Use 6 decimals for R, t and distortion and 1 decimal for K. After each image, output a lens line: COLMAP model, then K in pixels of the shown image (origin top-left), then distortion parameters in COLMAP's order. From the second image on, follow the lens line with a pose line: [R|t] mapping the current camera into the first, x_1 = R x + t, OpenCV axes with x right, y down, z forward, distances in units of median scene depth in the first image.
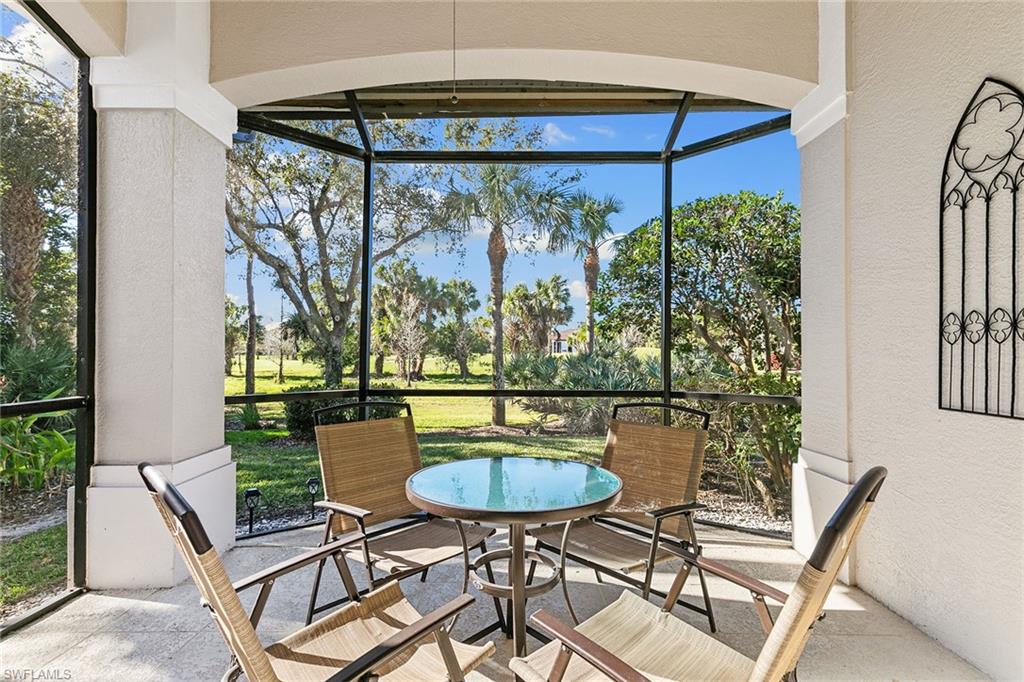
lens RADIAL K [[459.5, 0, 512.7], [0, 459.5, 345.5], [0, 0, 1]] dist [0.009596, -0.001738]
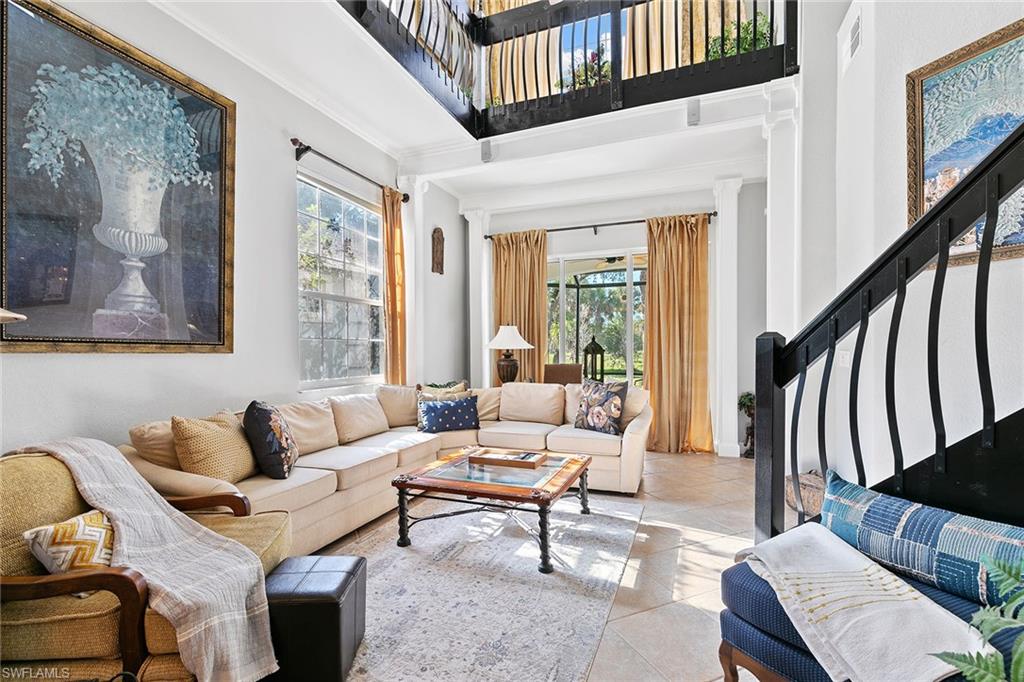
lens RADIAL K [[459.5, 0, 510.9], [0, 459.5, 343.8], [0, 0, 1]] dist [0.009596, -0.001738]
pose [[0.932795, -0.005336, -0.360367, 0.032357], [0.004471, 0.999985, -0.003233, 0.001324], [0.360379, 0.001405, 0.932805, -0.170630]]
